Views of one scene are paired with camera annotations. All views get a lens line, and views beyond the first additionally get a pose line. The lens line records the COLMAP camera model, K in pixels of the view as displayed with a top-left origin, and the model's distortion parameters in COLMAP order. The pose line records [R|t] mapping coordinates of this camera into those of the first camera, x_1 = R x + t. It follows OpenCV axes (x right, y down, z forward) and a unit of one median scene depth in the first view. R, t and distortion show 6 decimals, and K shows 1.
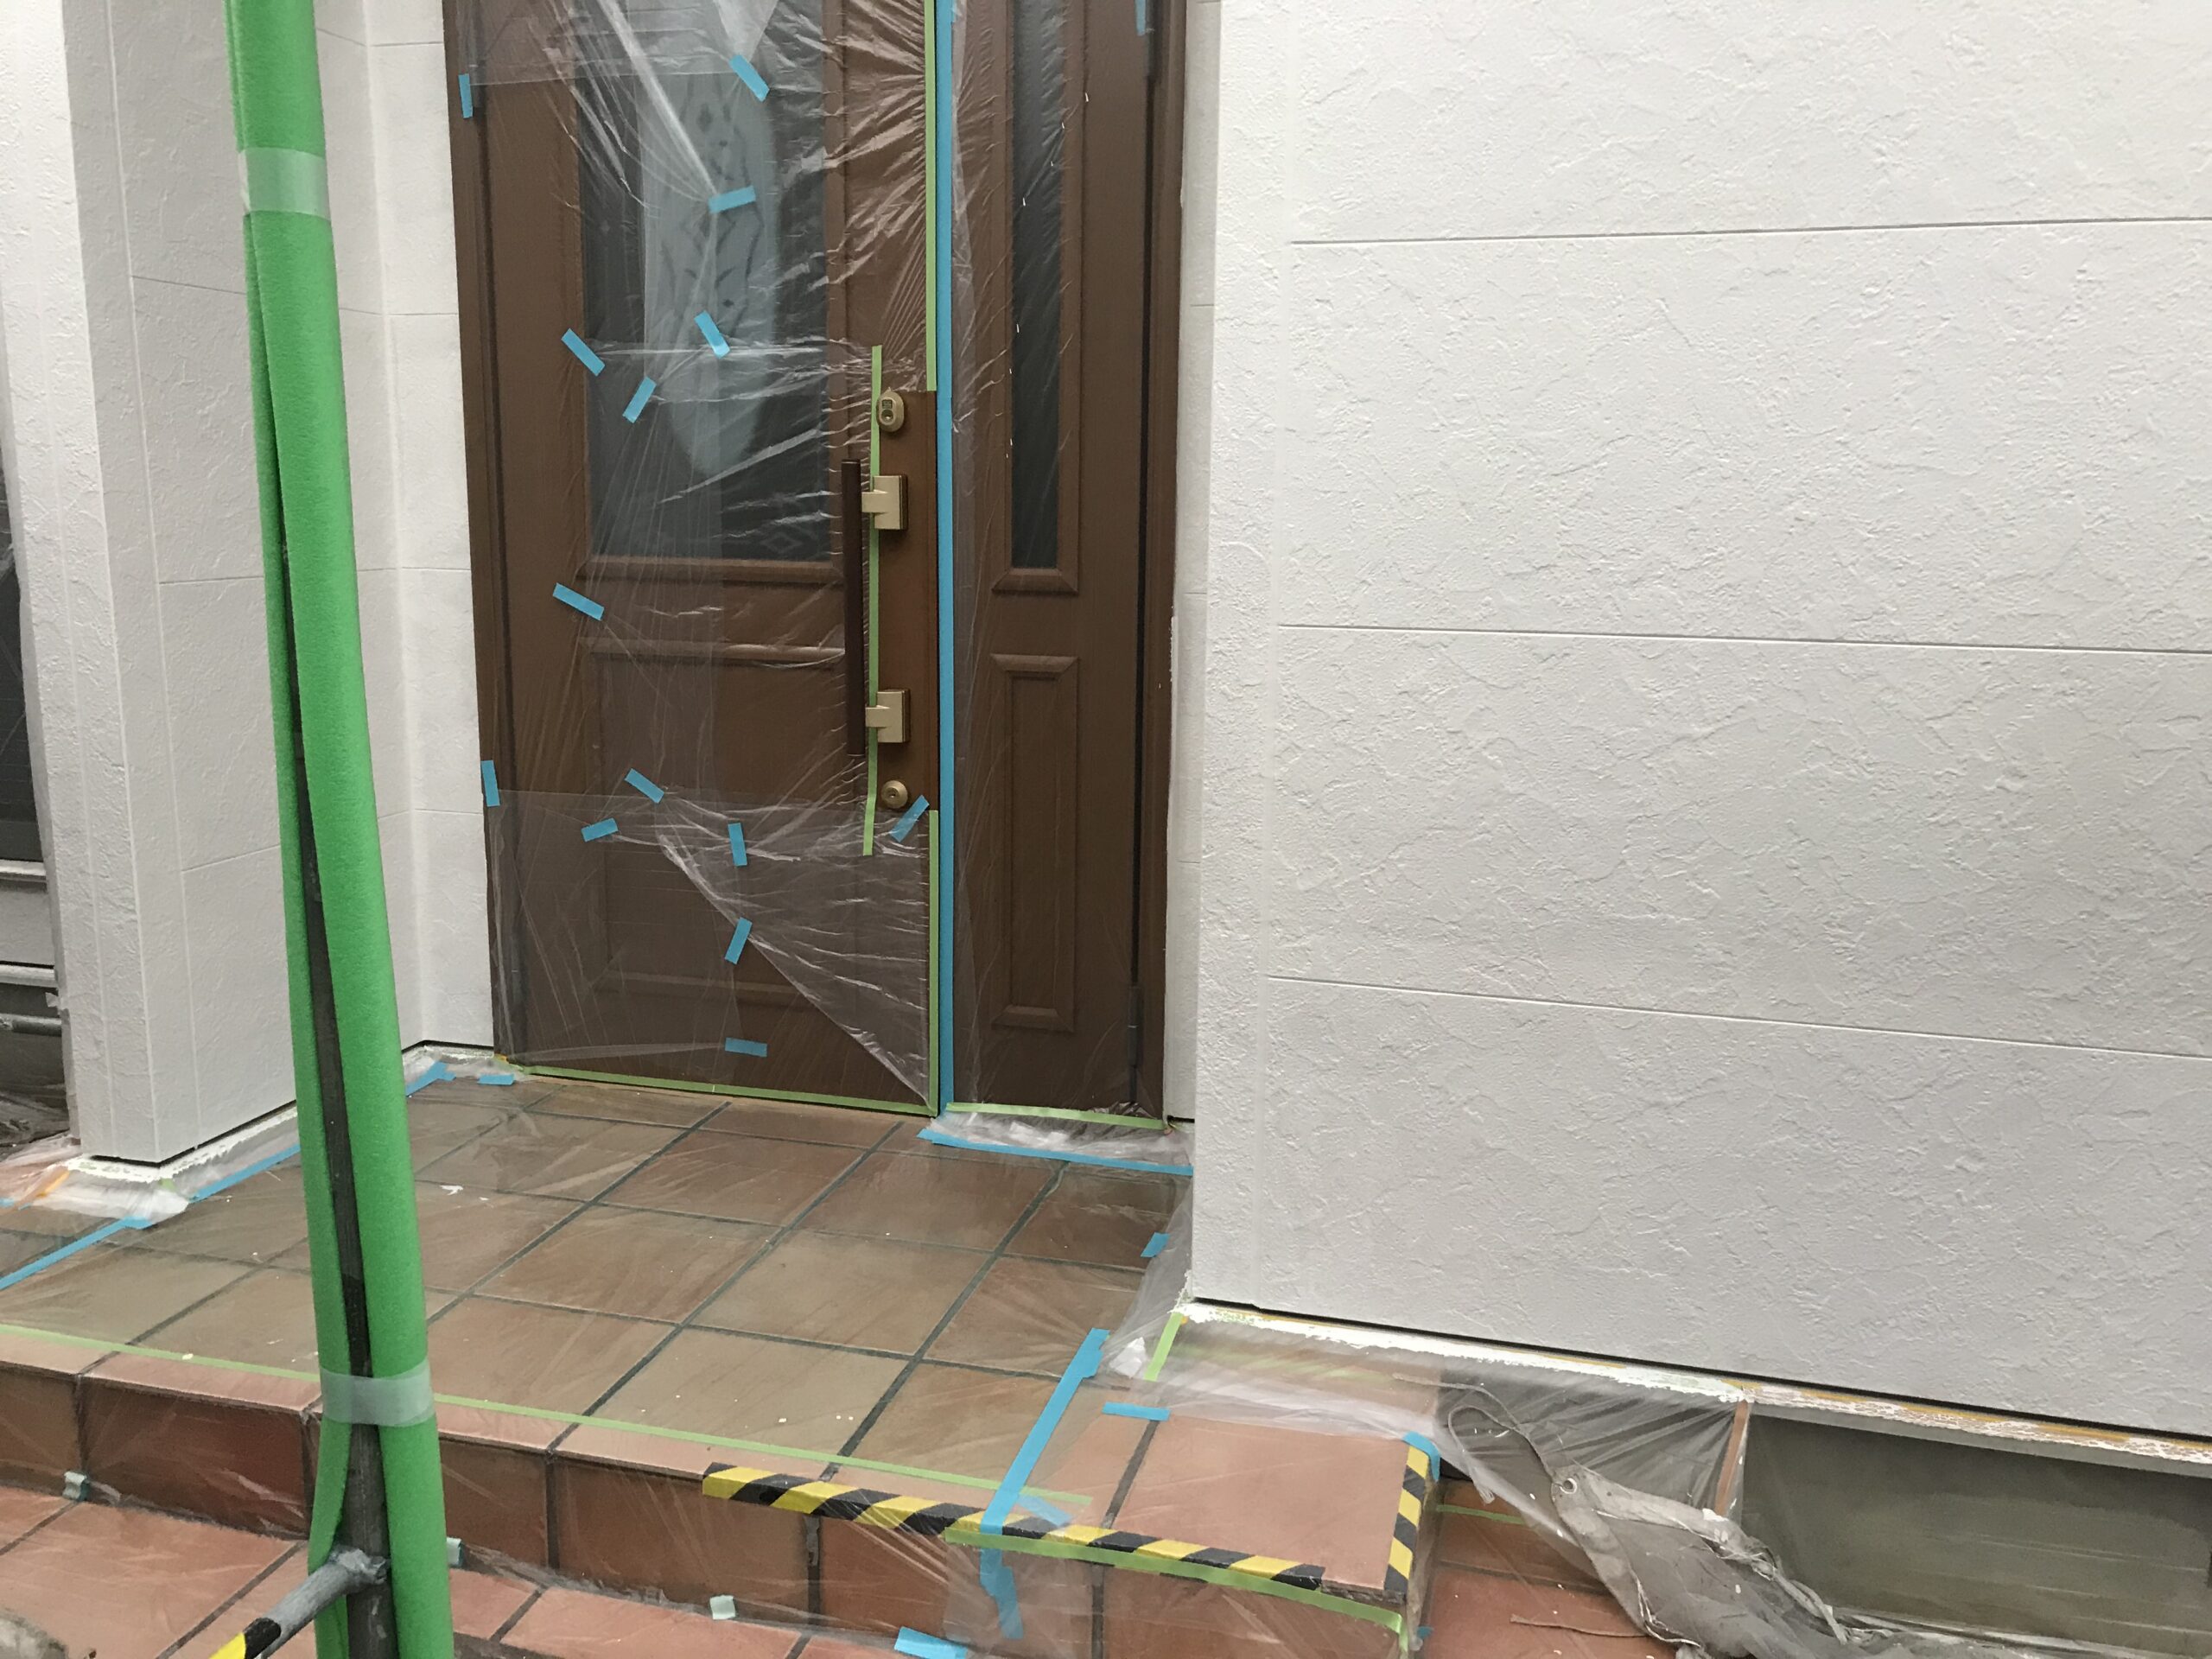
lens RADIAL K [[1802.2, 0, 1086.2], [0, 1802.2, 819.8], [0, 0, 1]] dist [0.029484, -0.006615]
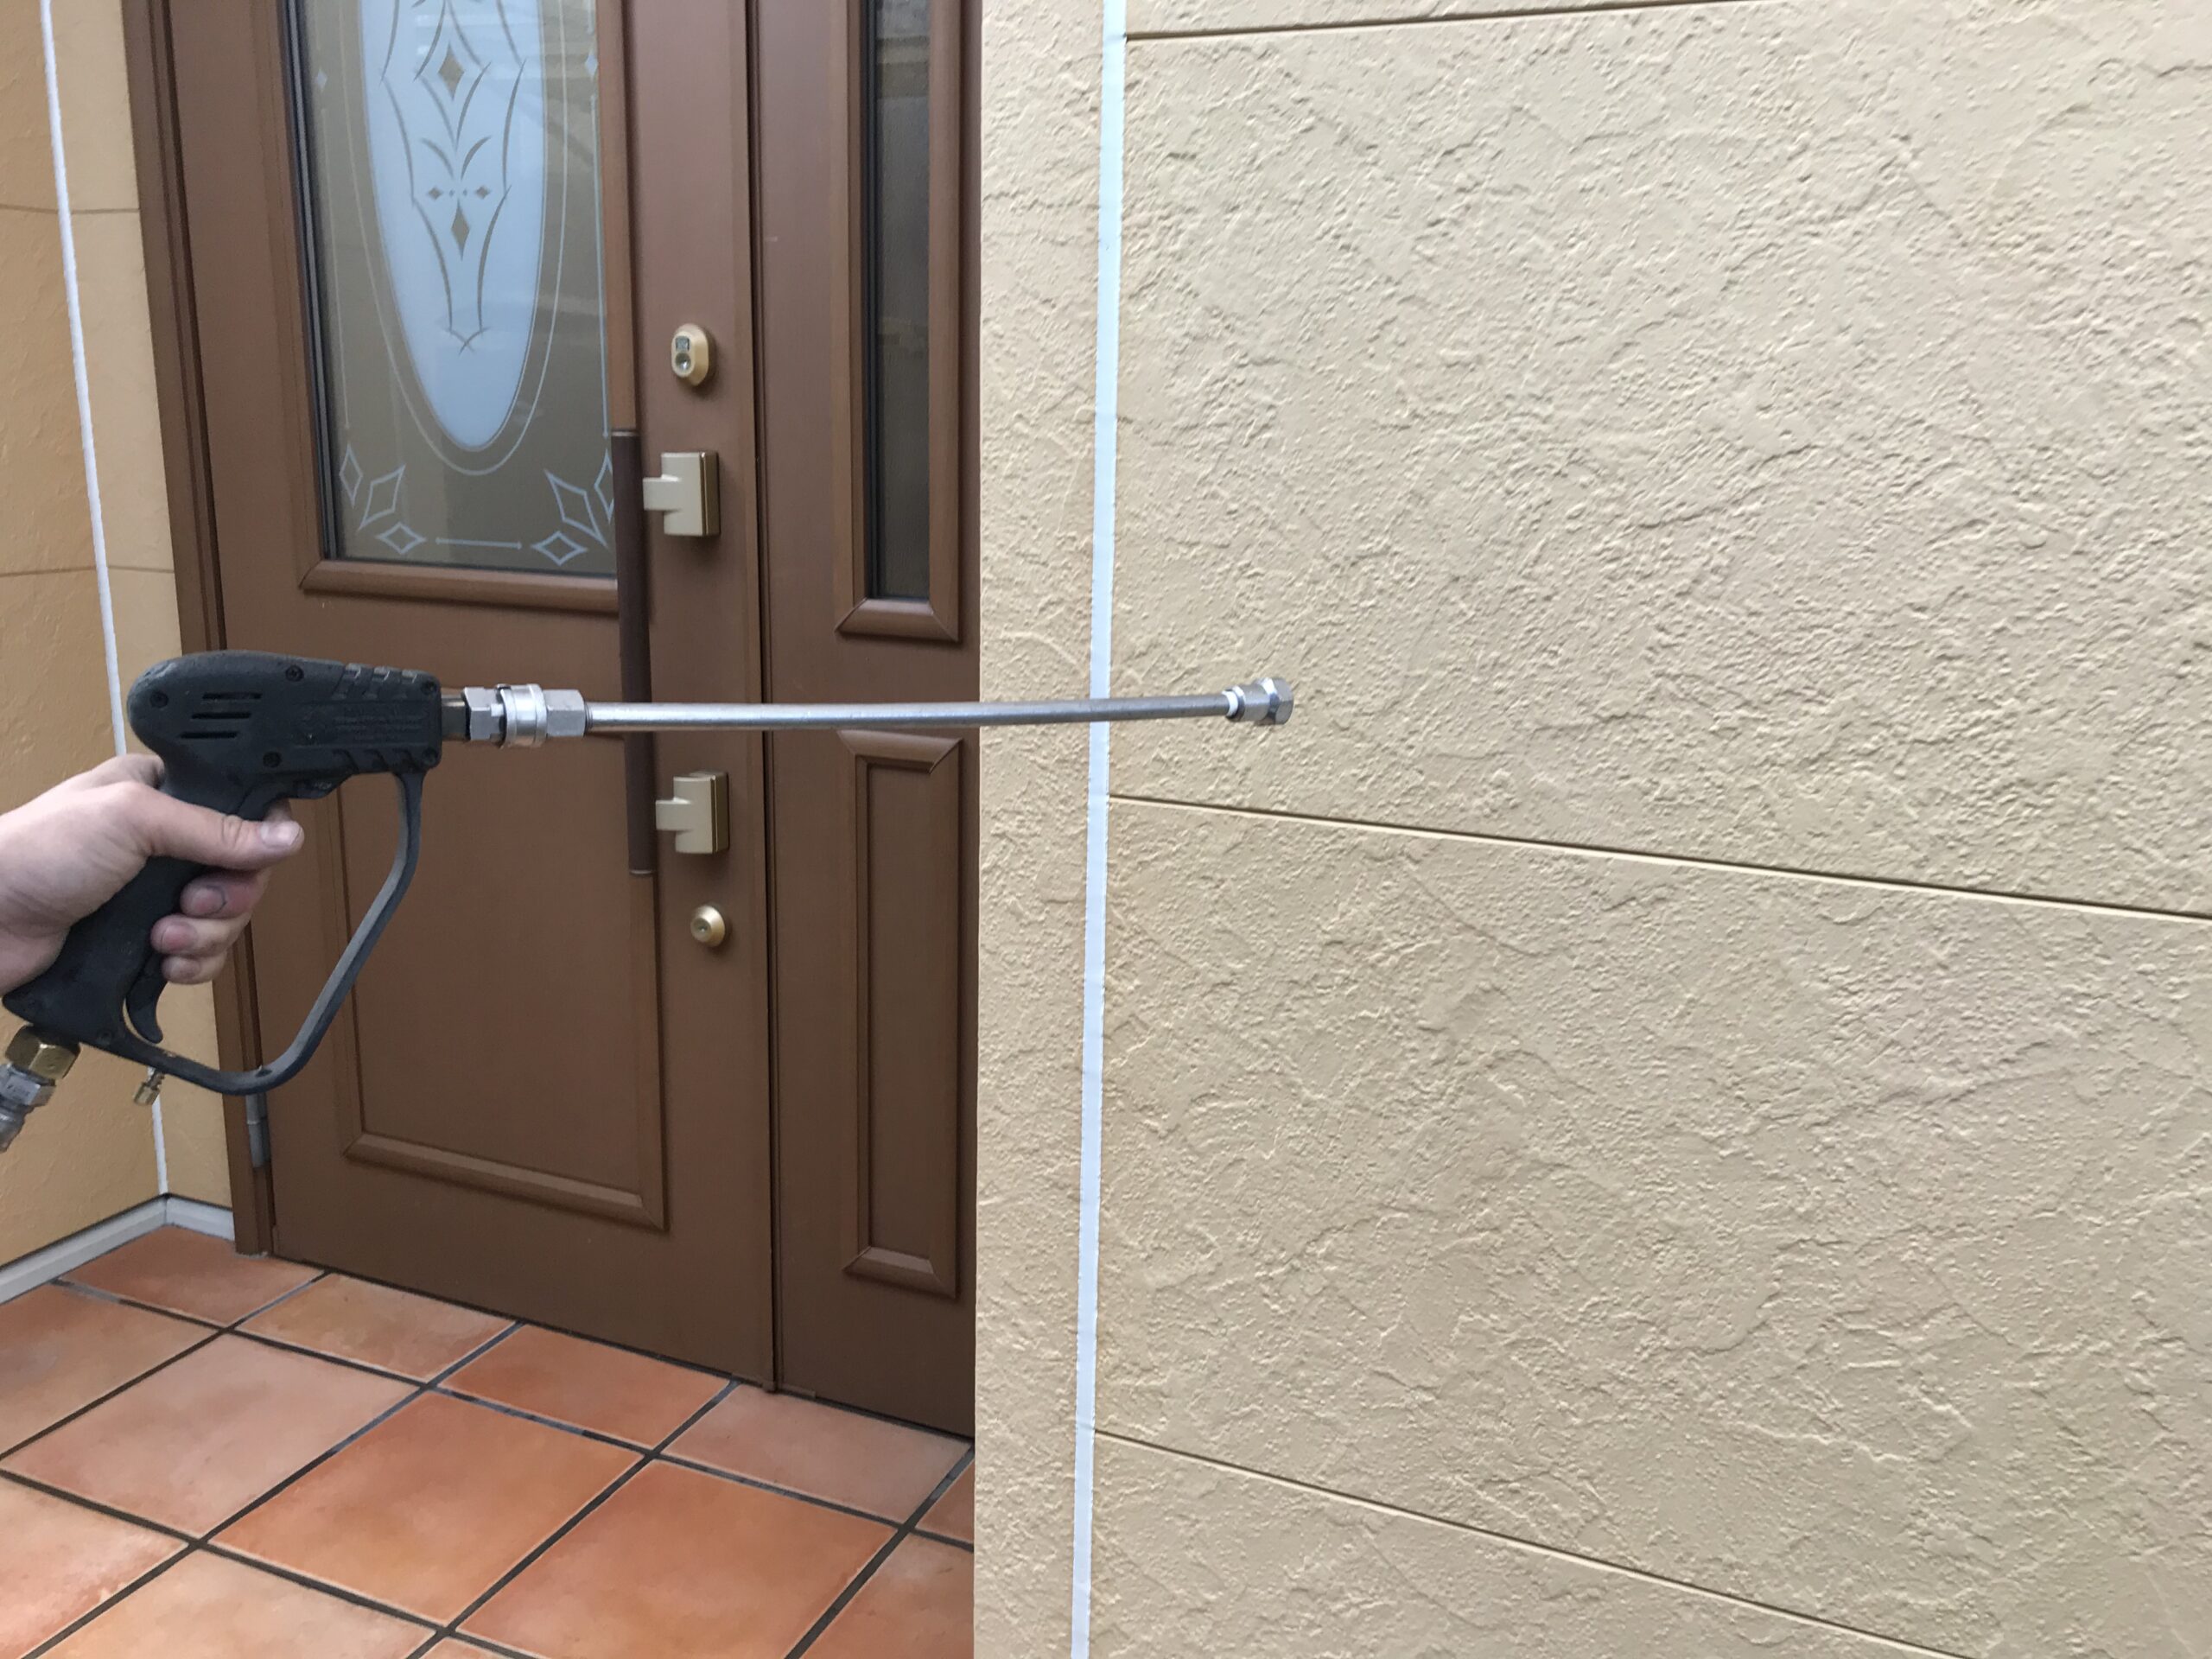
lens RADIAL K [[1802.2, 0, 1103.6], [0, 1802.2, 832.9], [0, 0, 1]] dist [0.029484, -0.006615]
pose [[0.992262, 0.033581, -0.119530, 0.175028], [-0.027038, 0.998068, 0.055948, -0.131480], [0.121178, -0.052283, 0.991253, 0.504063]]
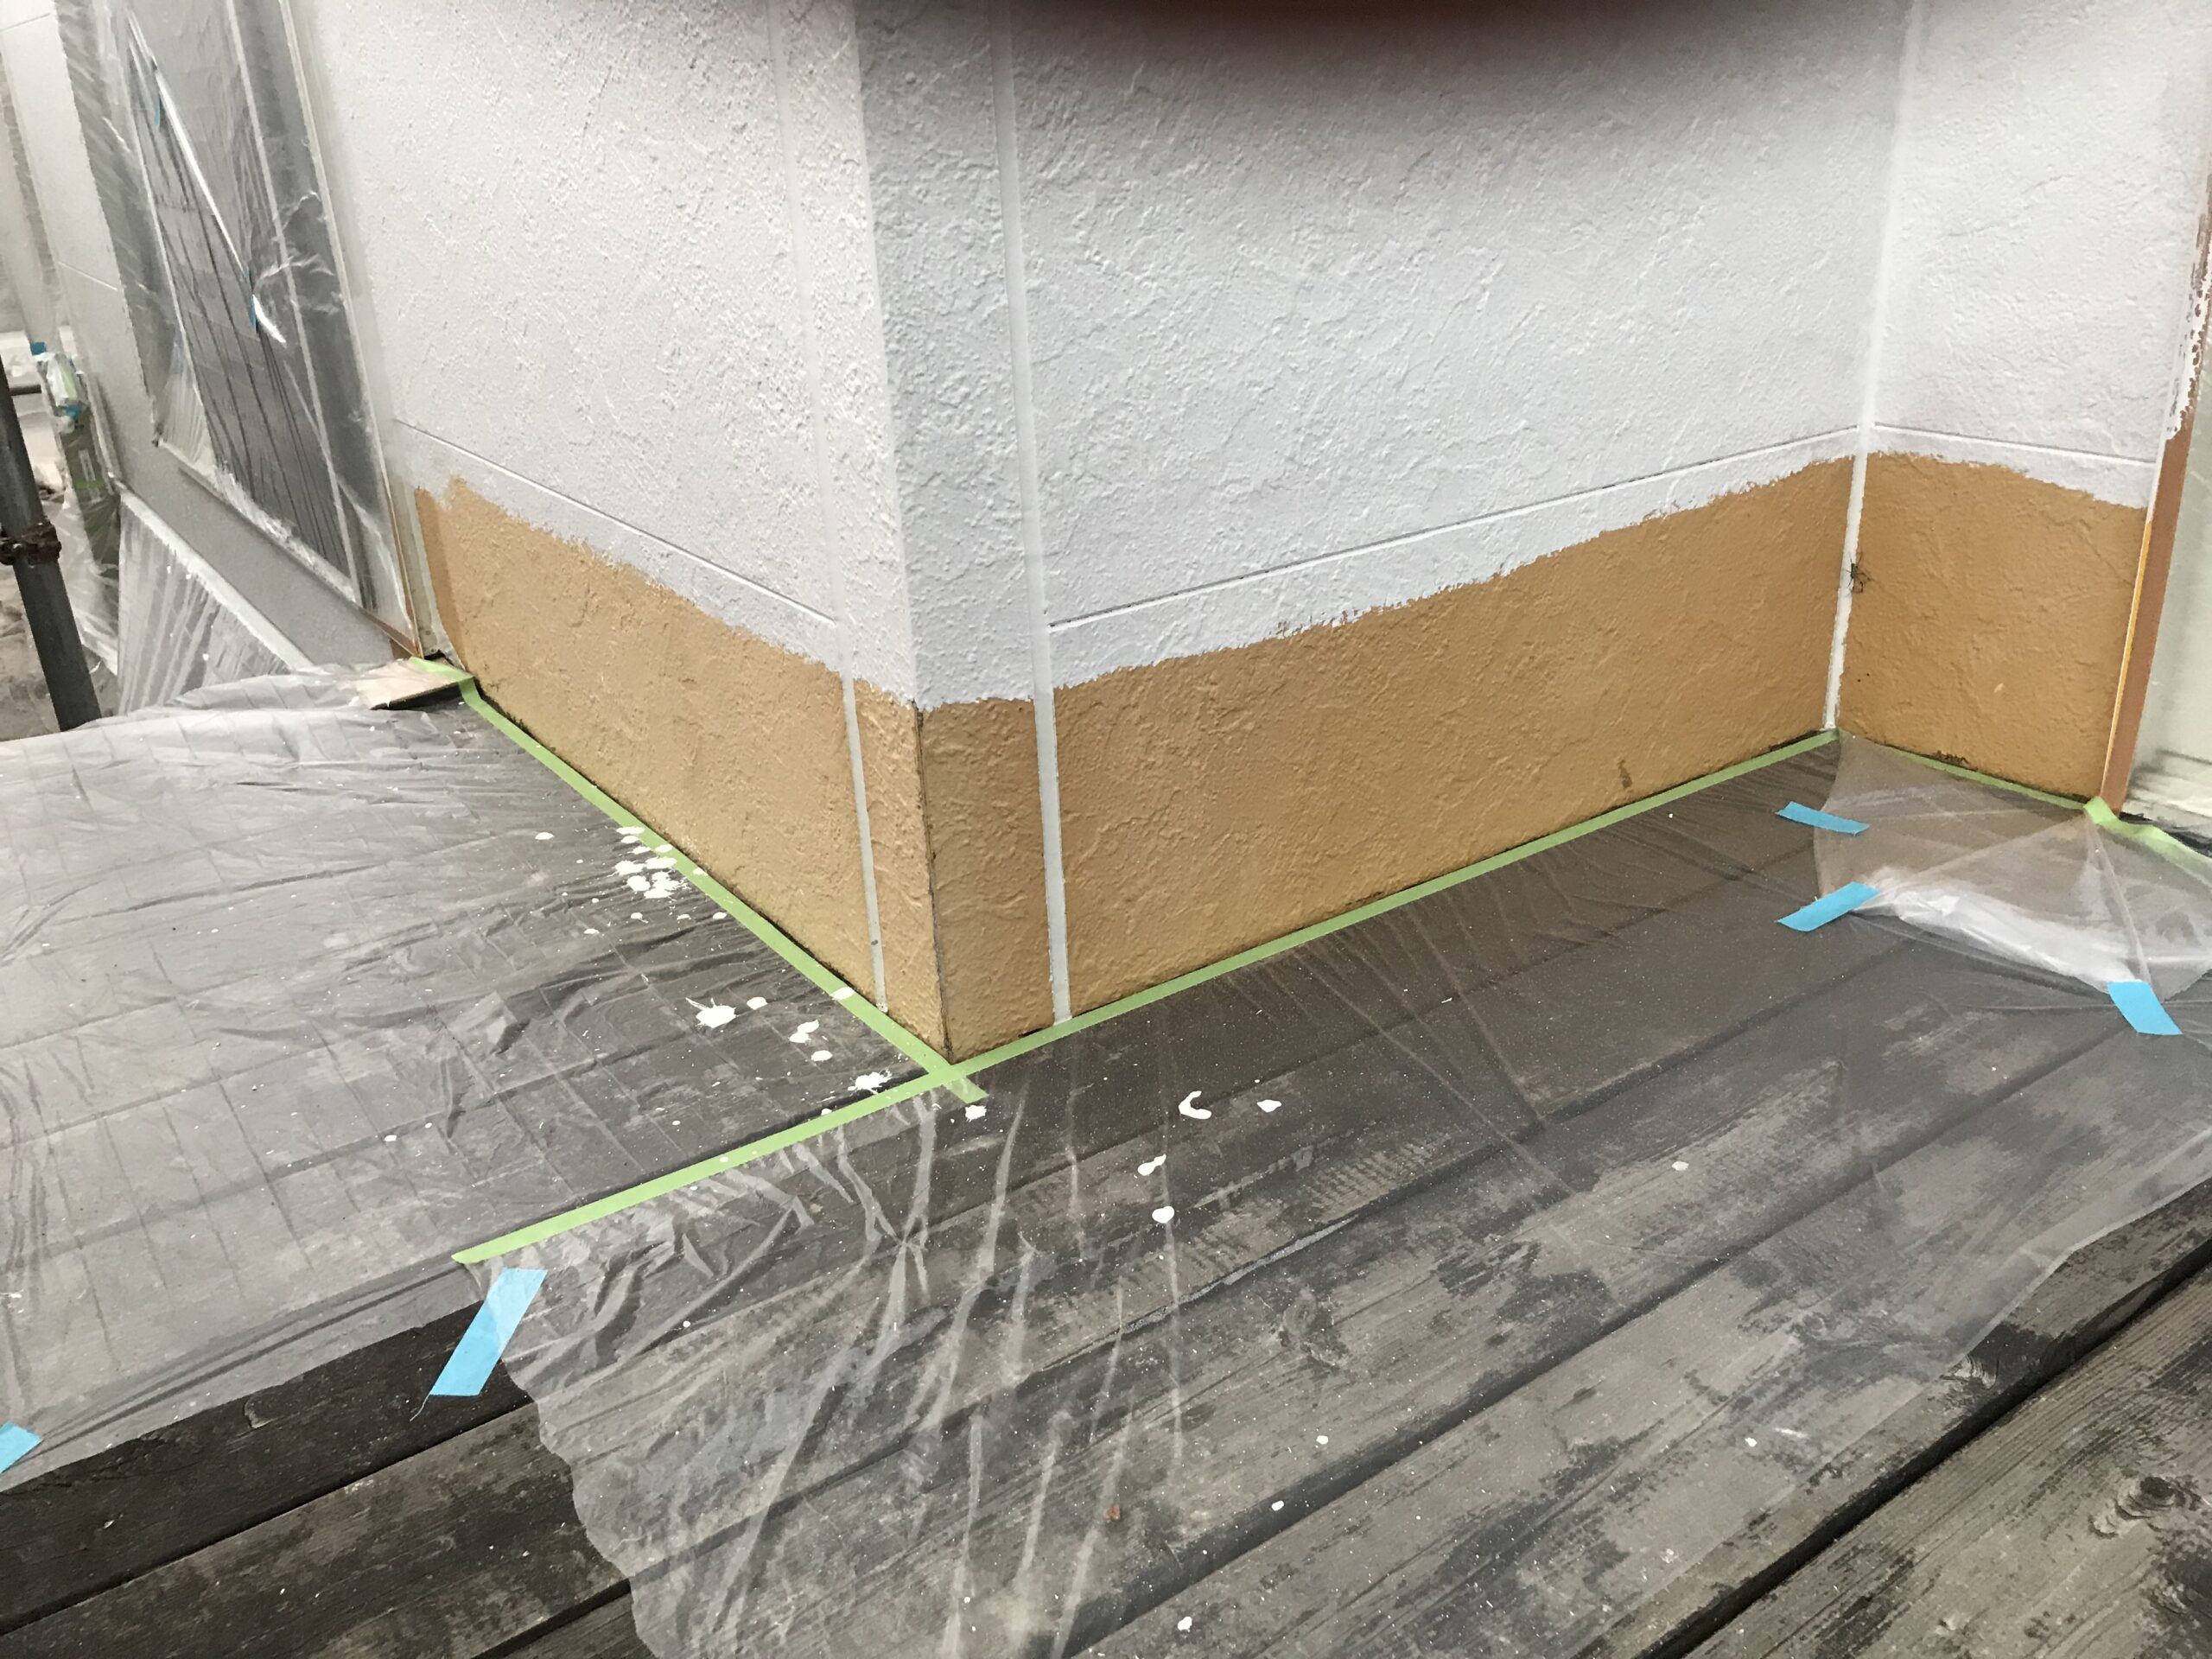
lens RADIAL K [[1802.2, 0, 1108.2], [0, 1802.2, 827.9], [0, 0, 1]] dist [0.029484, -0.006615]
pose [[0.774760, 0.209177, -0.596651, 0.452804], [-0.063003, 0.964531, 0.256339, -0.130504], [0.629109, -0.161011, 0.760459, 0.261558]]
